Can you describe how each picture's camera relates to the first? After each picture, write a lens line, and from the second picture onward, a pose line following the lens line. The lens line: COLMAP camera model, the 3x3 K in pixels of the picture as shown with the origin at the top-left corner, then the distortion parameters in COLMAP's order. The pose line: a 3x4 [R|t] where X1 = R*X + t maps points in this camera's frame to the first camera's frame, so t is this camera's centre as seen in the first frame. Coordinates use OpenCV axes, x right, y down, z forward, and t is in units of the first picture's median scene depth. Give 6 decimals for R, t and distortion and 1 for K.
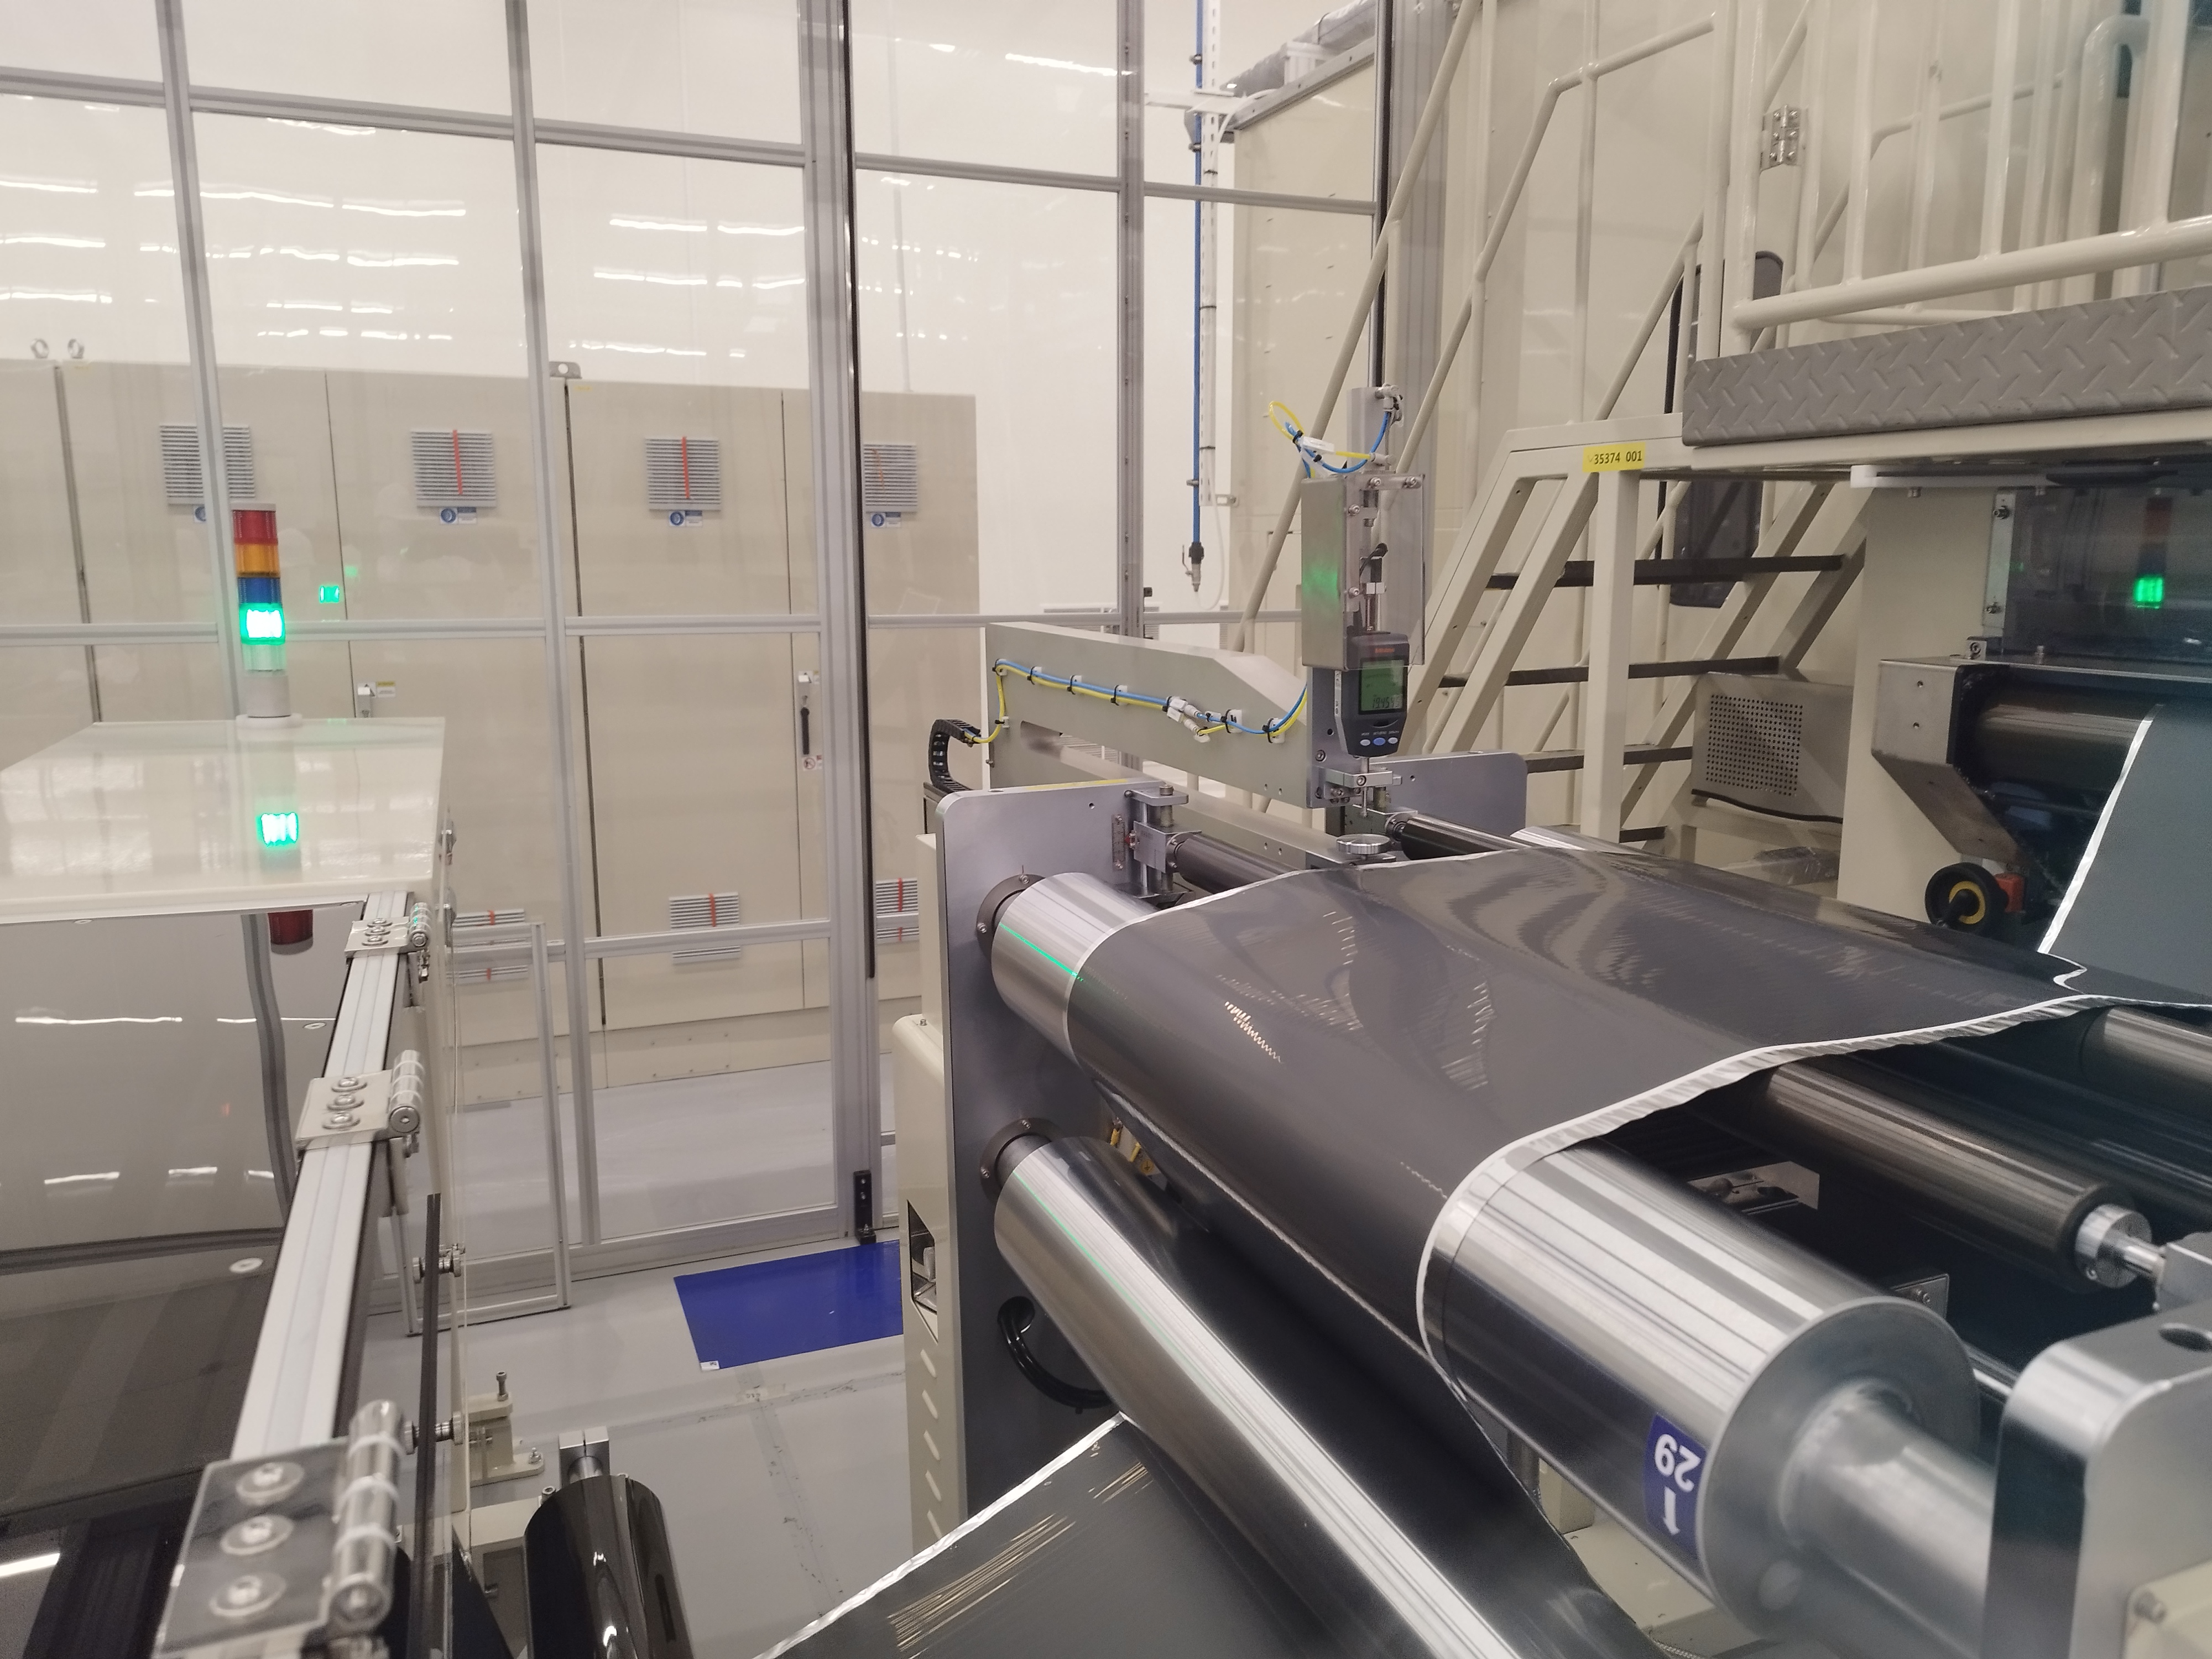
lens RADIAL K [[1590.5, 0, 1106.0], [0, 1590.5, 829.5], [0, 0, 1]] dist [0.031120, -0.019416]
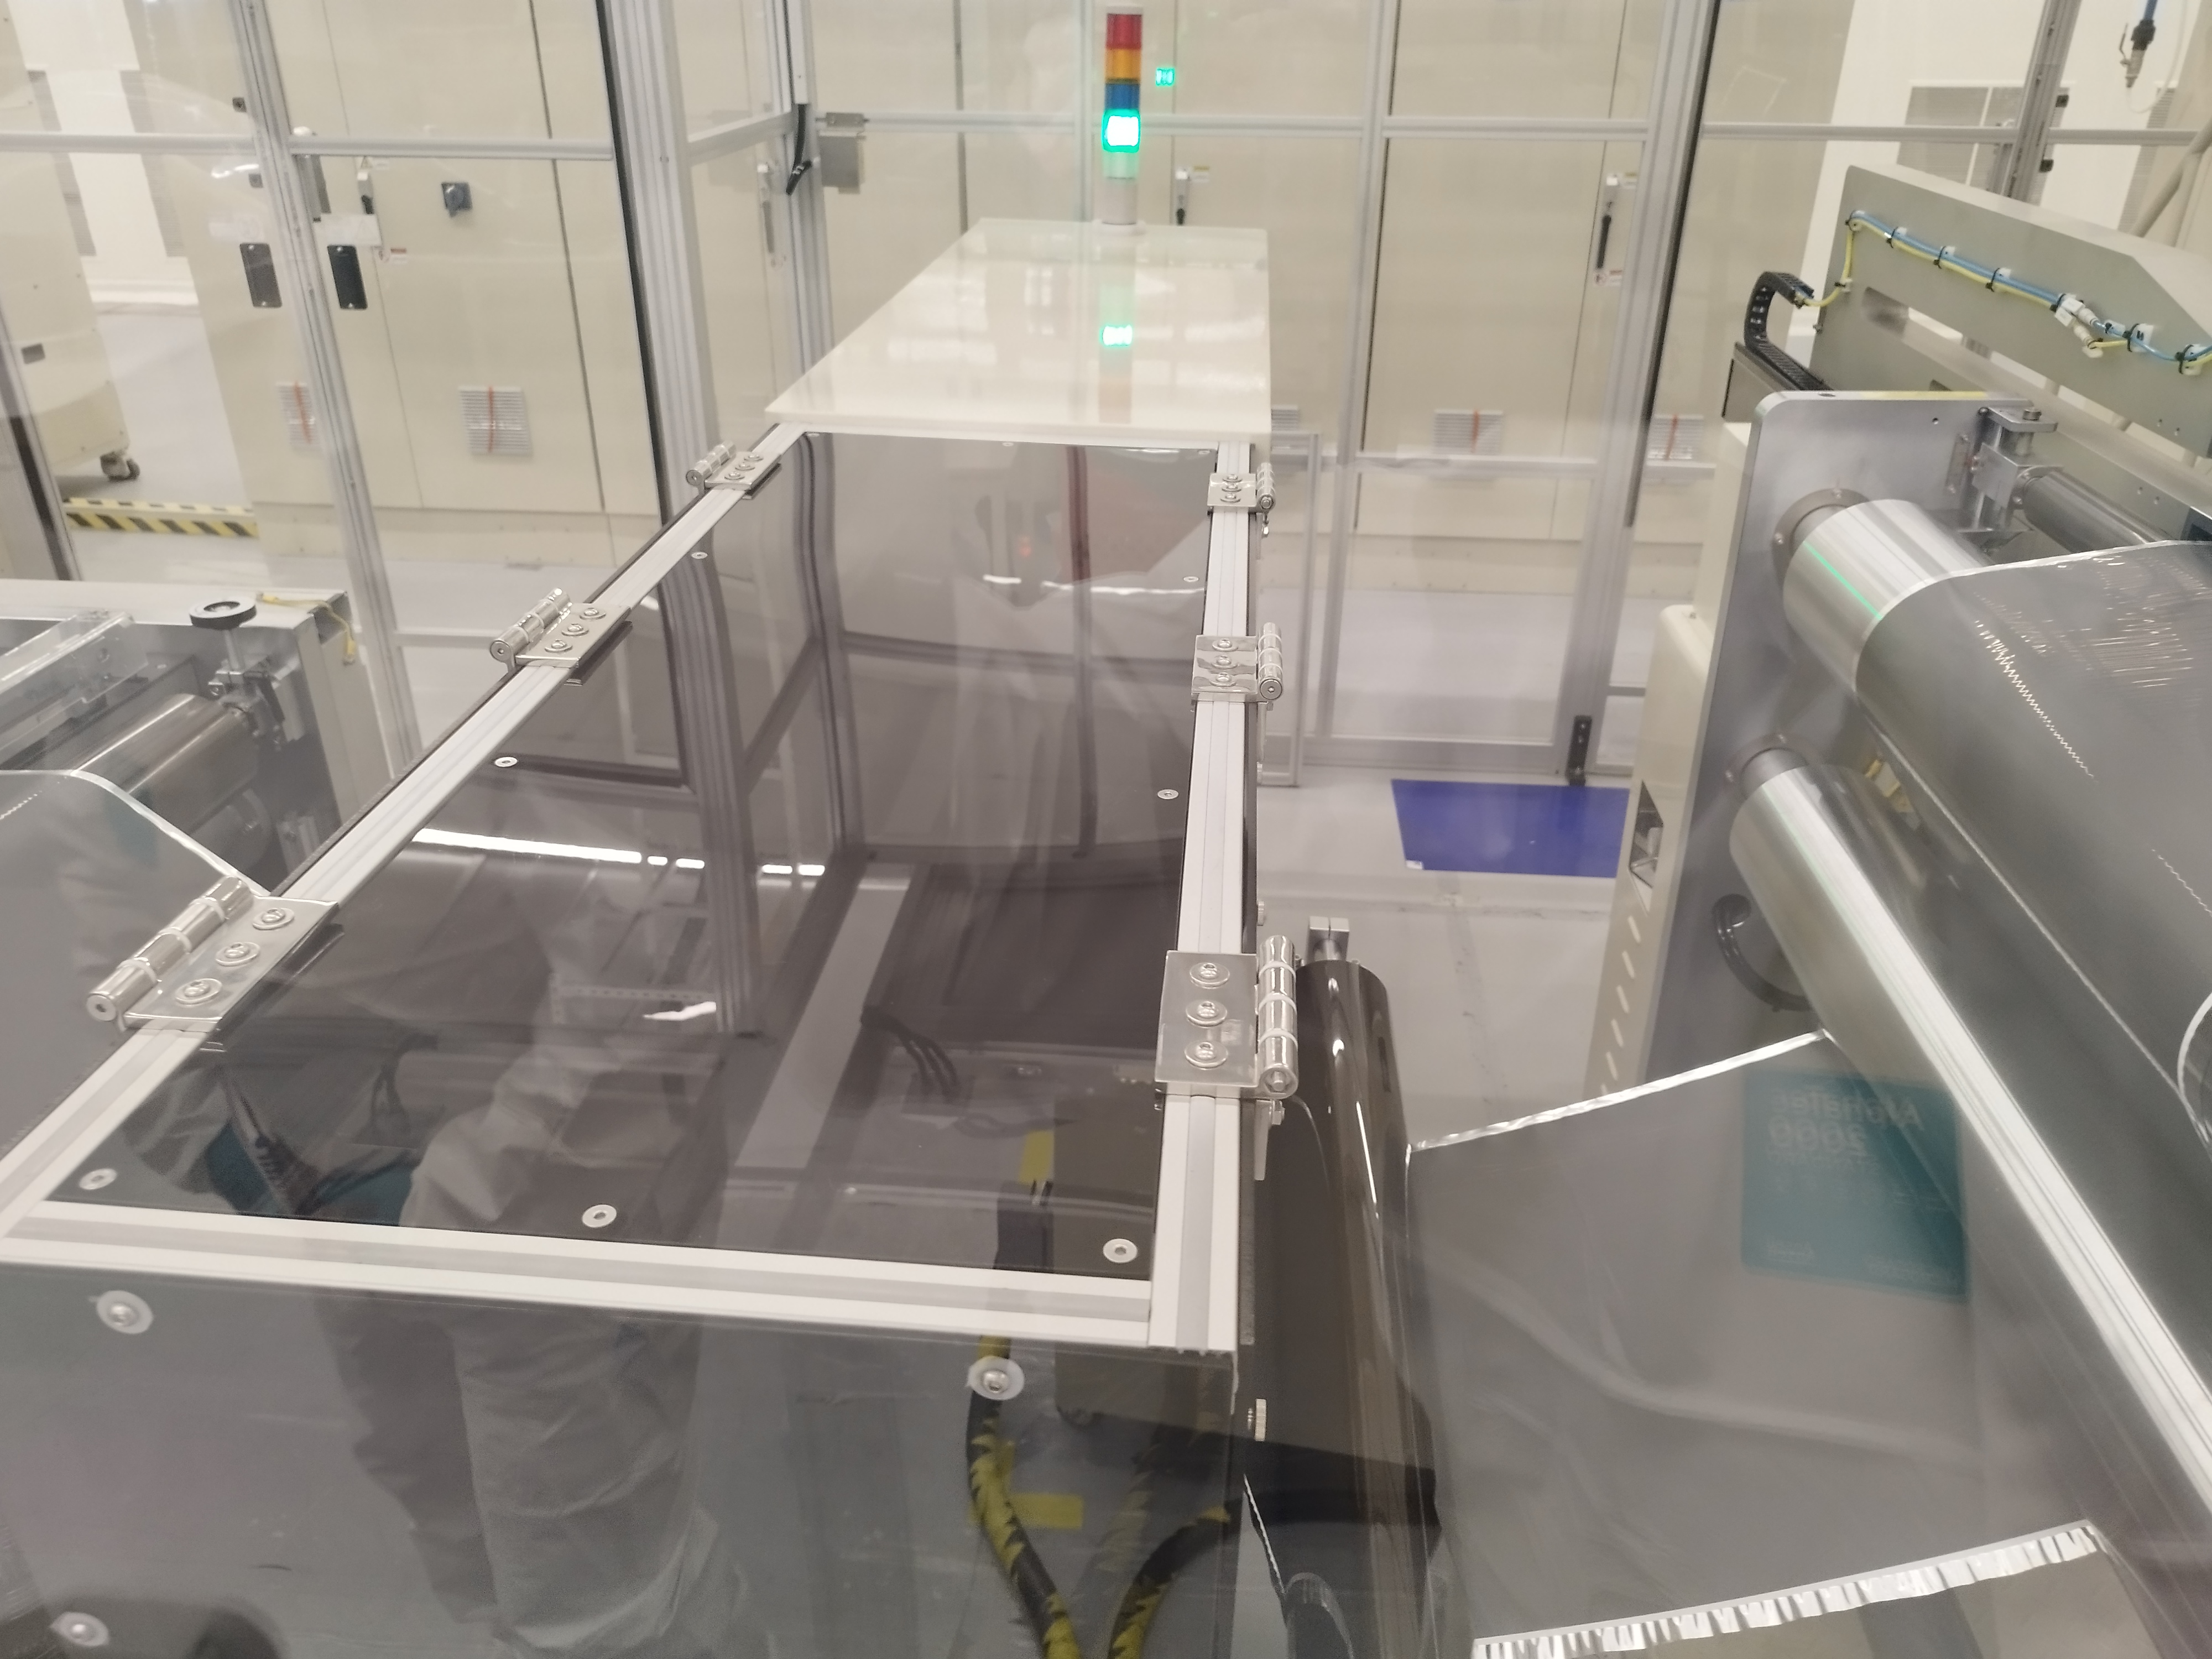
lens RADIAL K [[1602.3, 0, 1106.0], [0, 1602.3, 829.5], [0, 0, 1]] dist [0.005873, -0.004374]
pose [[0.894234, 0.215238, -0.392451, -0.015225], [-0.085242, 0.942637, 0.322754, -0.033752], [0.439407, -0.255164, 0.861285, -0.046495]]
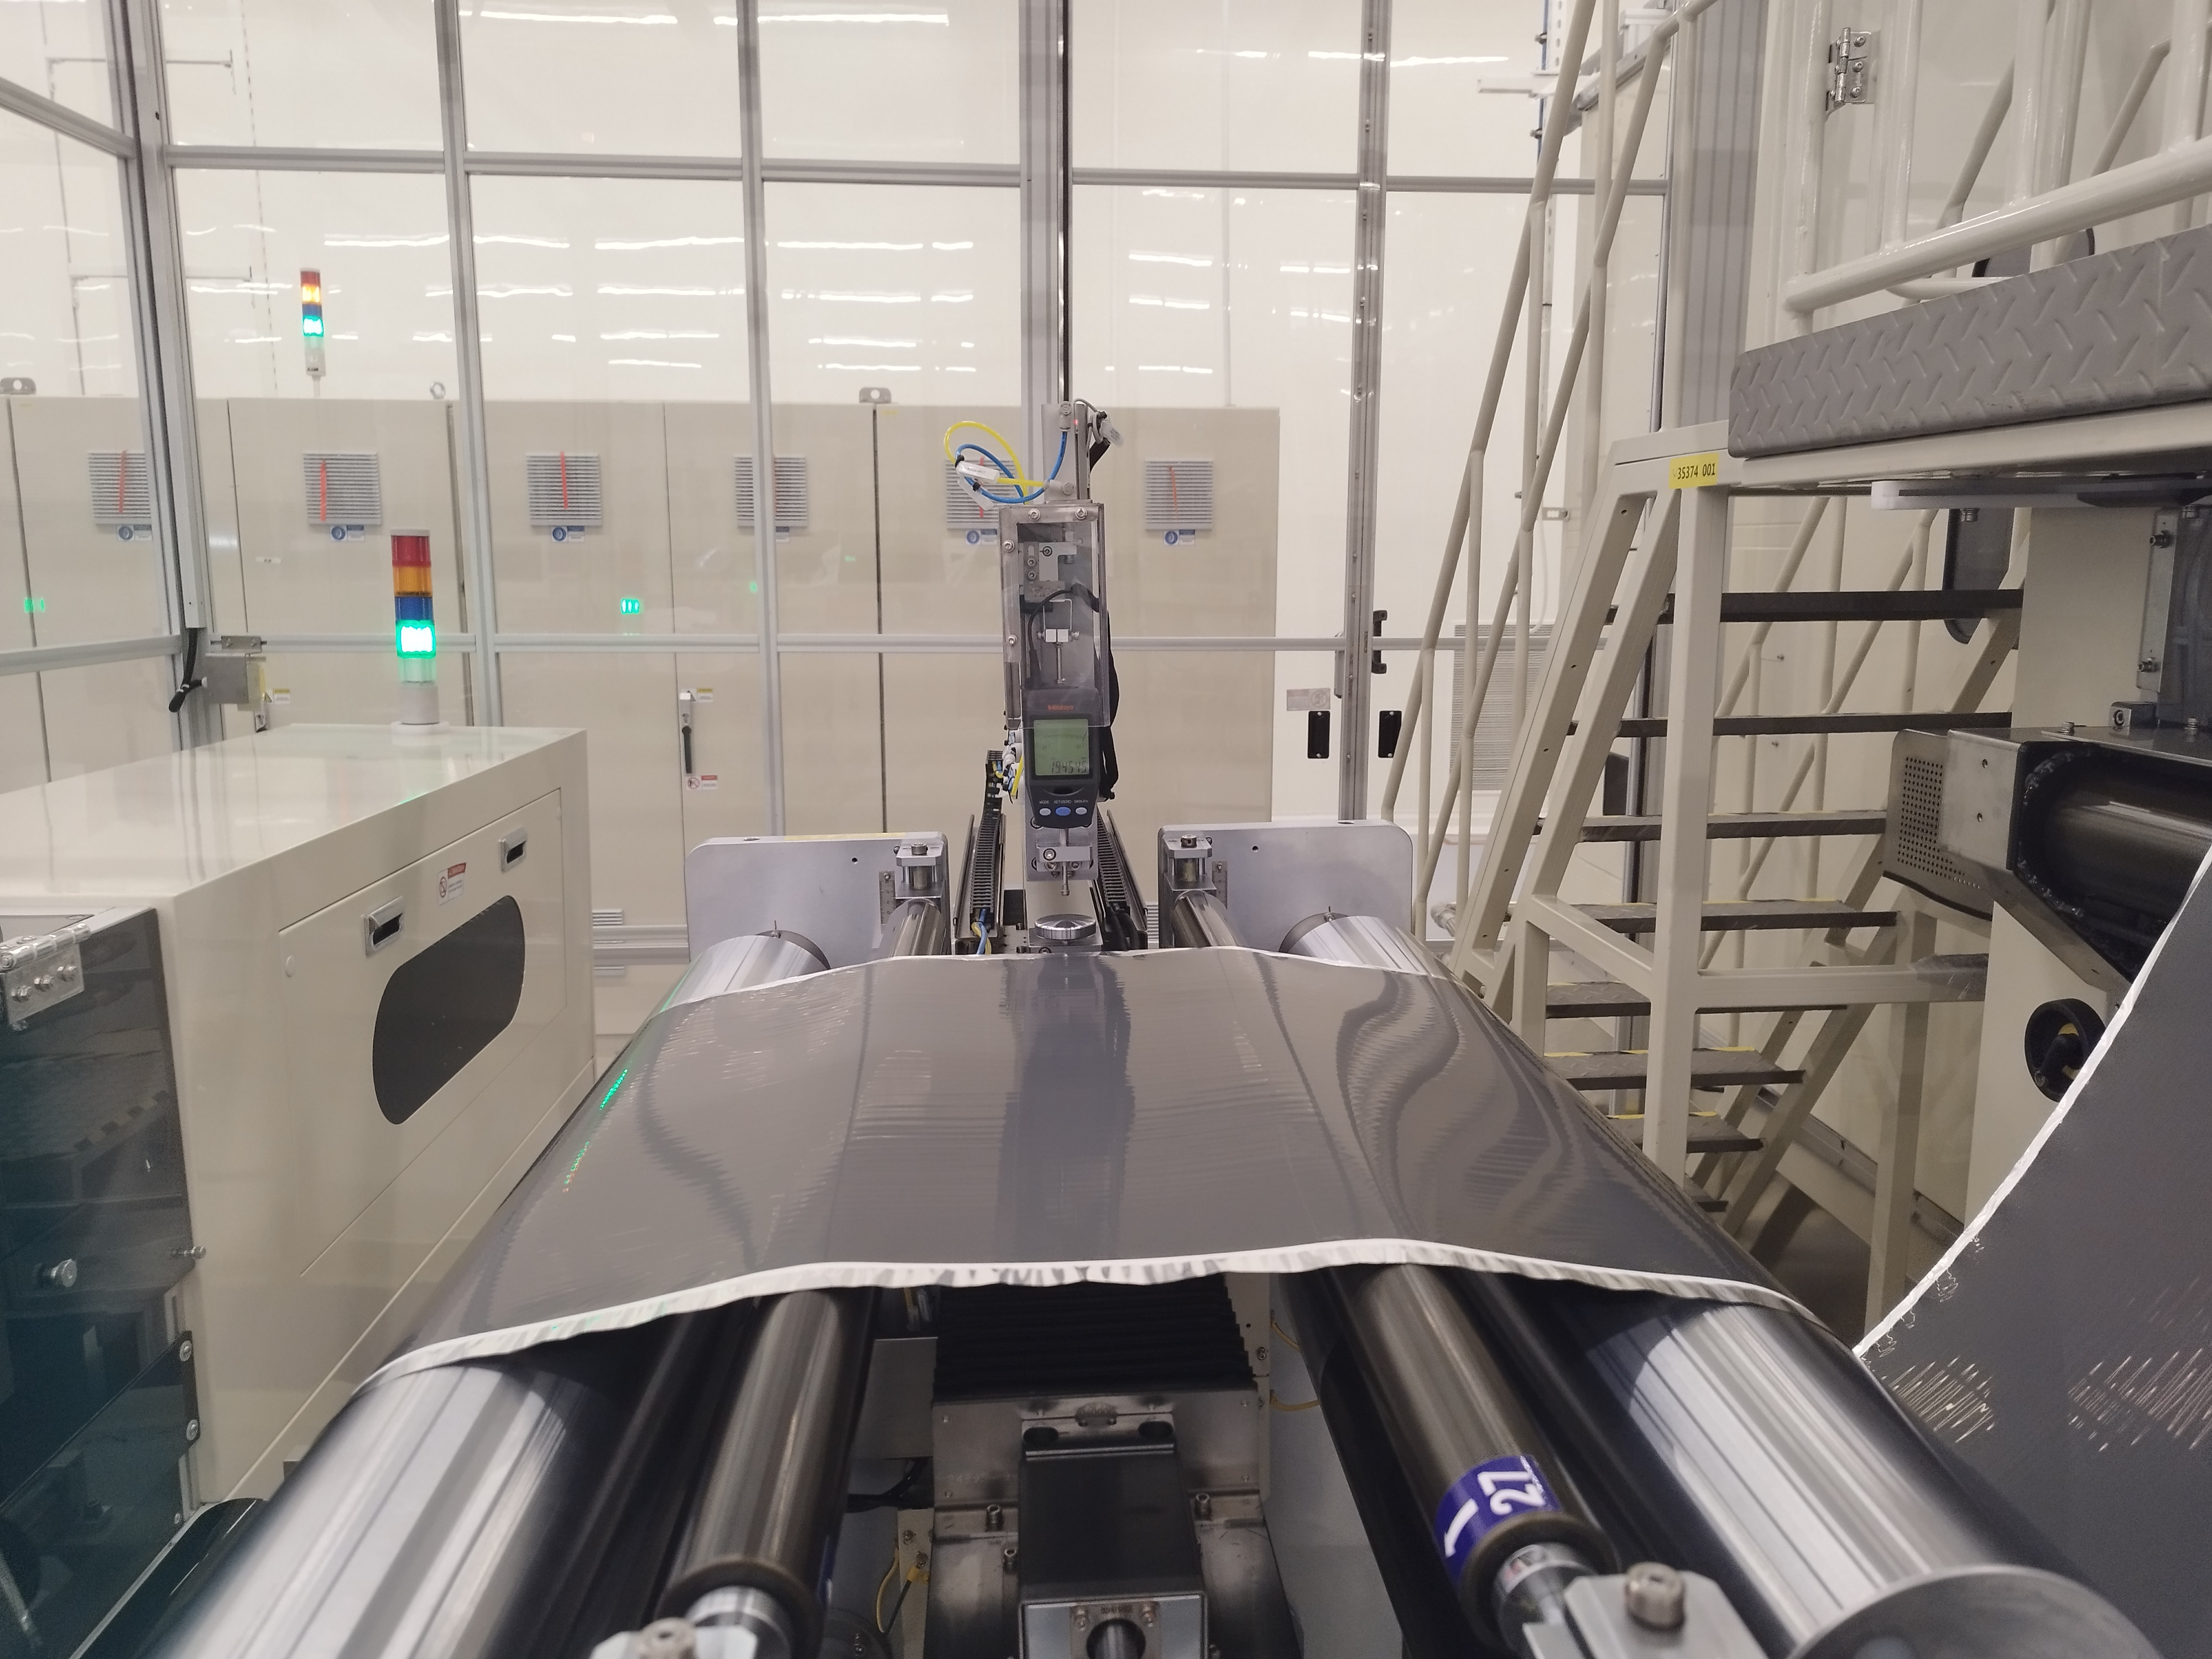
lens RADIAL K [[1590.5, 0, 1106.0], [0, 1590.5, 829.5], [0, 0, 1]] dist [0.031120, -0.019416]
pose [[0.950552, 0.055243, -0.305614, 0.264852], [-0.057323, 0.998353, 0.002172, -0.028136], [0.305231, 0.015454, 0.952153, 0.106843]]
